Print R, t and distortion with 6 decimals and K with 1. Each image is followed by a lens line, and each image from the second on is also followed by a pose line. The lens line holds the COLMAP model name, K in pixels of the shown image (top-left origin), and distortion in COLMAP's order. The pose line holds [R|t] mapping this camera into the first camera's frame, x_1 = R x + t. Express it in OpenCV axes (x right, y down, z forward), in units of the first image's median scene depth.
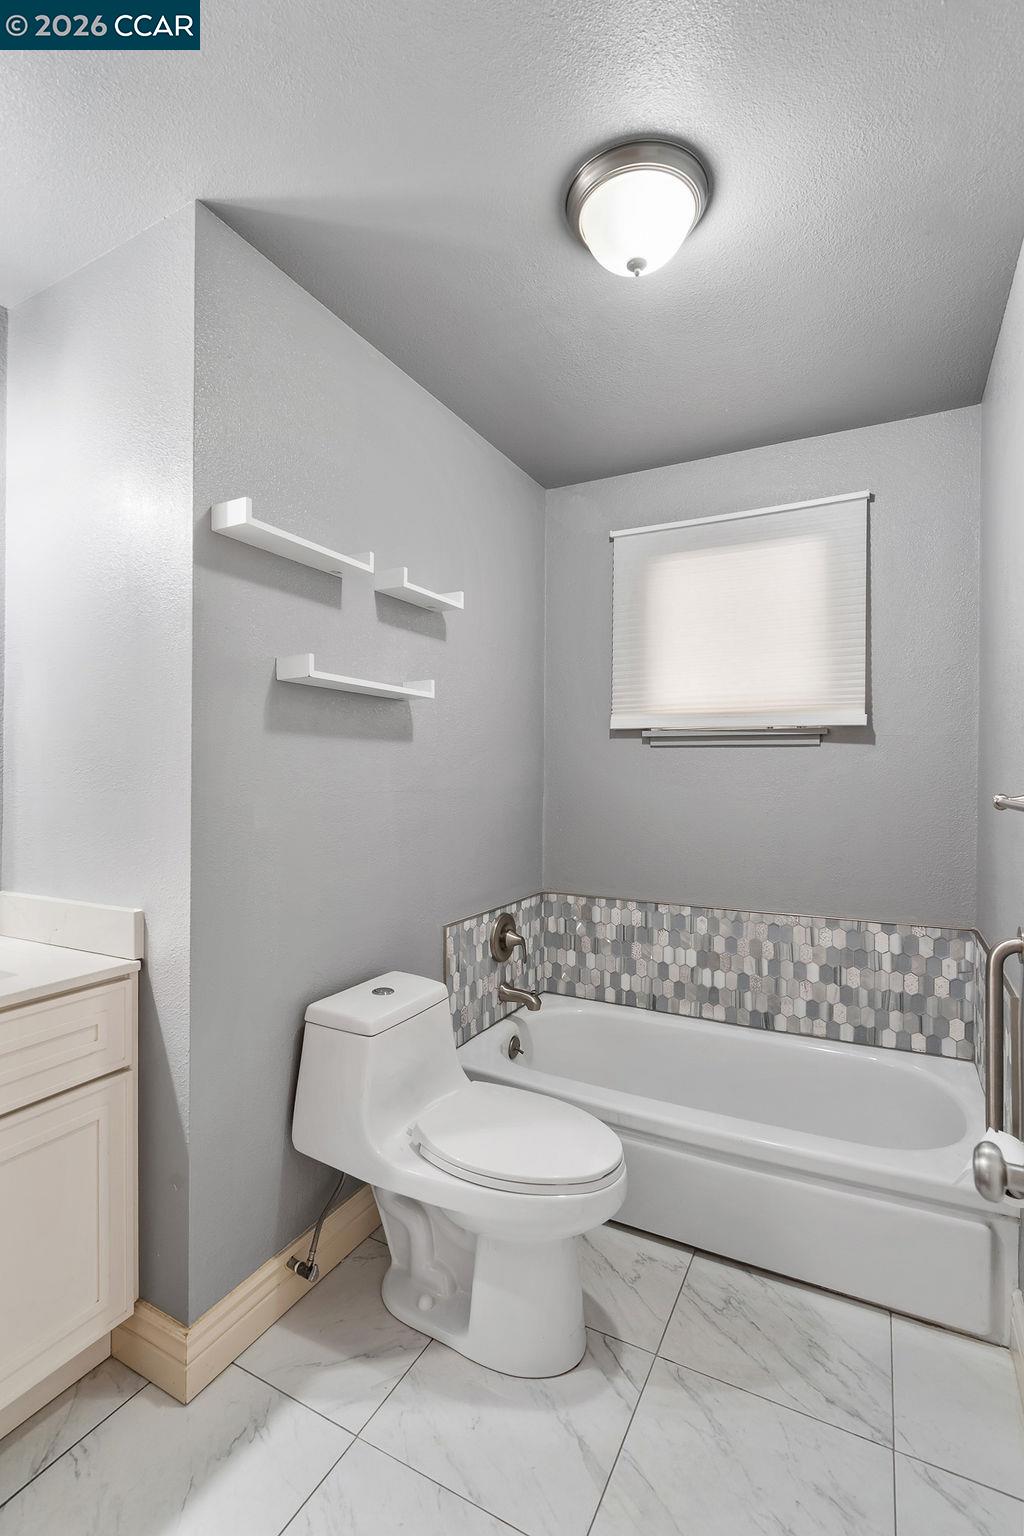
lens RADIAL K [[696.6, 0, 511.8], [0, 696.6, 771.8], [0, 0, 1]] dist [0.000151, 0.000079]
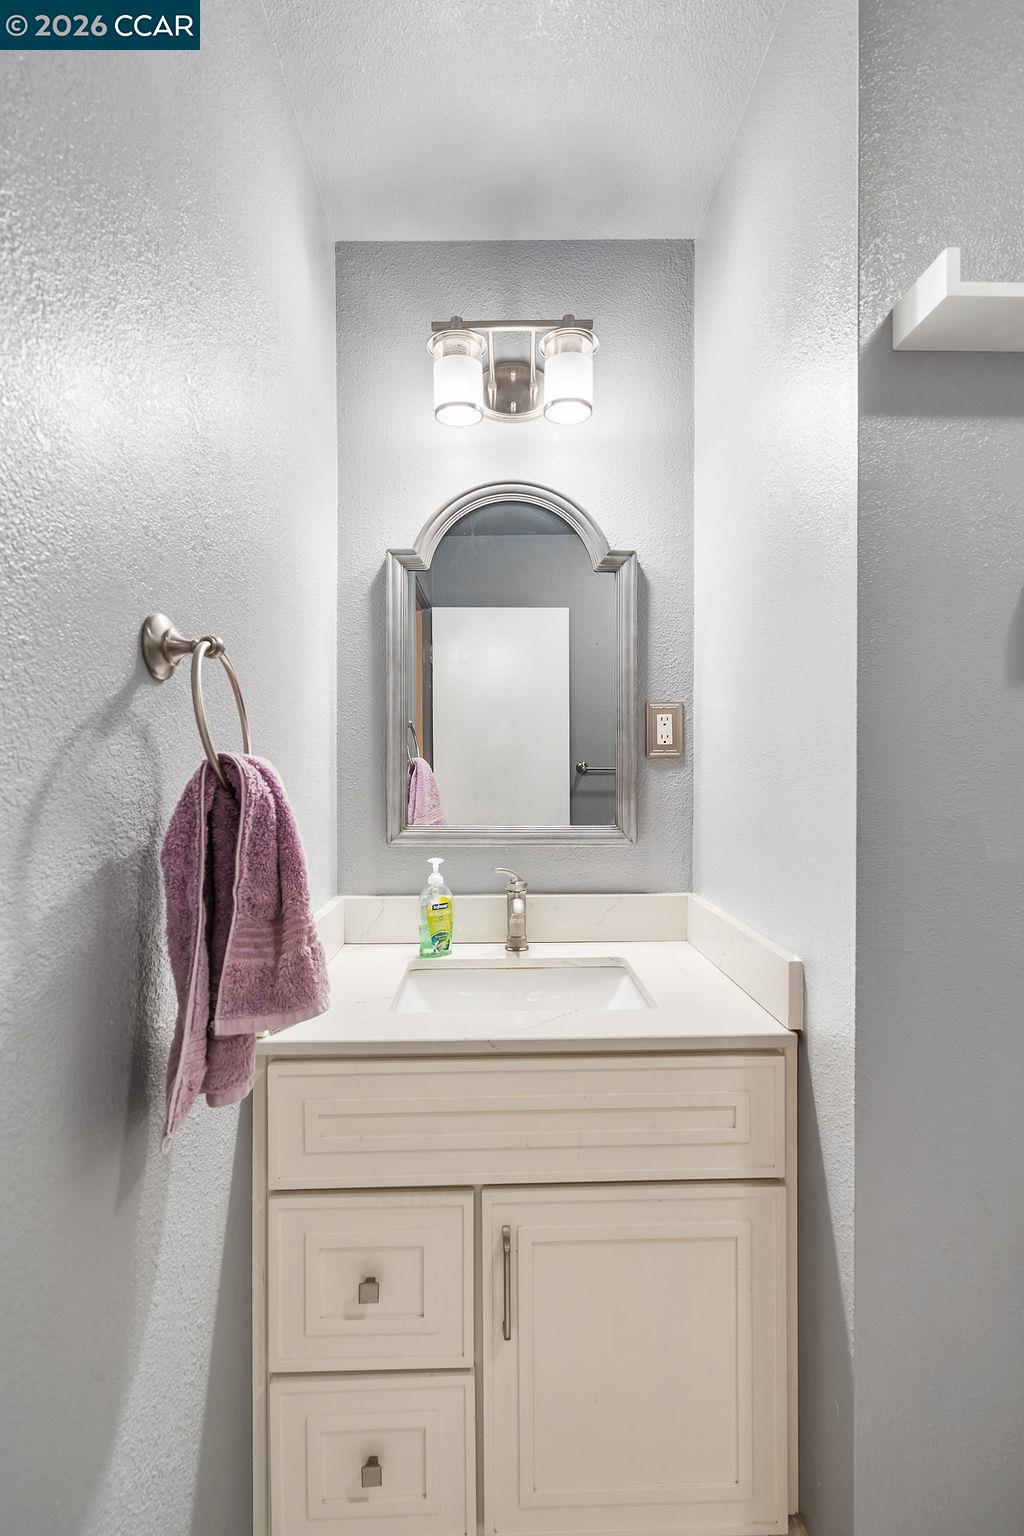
lens RADIAL K [[696.6, 0, 518.8], [0, 696.6, 765.0], [0, 0, 1]] dist [0.000151, 0.000079]
pose [[0.472000, 0.006120, -0.881577, -0.060135], [0.007130, 0.999917, 0.010759, -0.003462], [0.881570, -0.011364, 0.471917, 0.443766]]
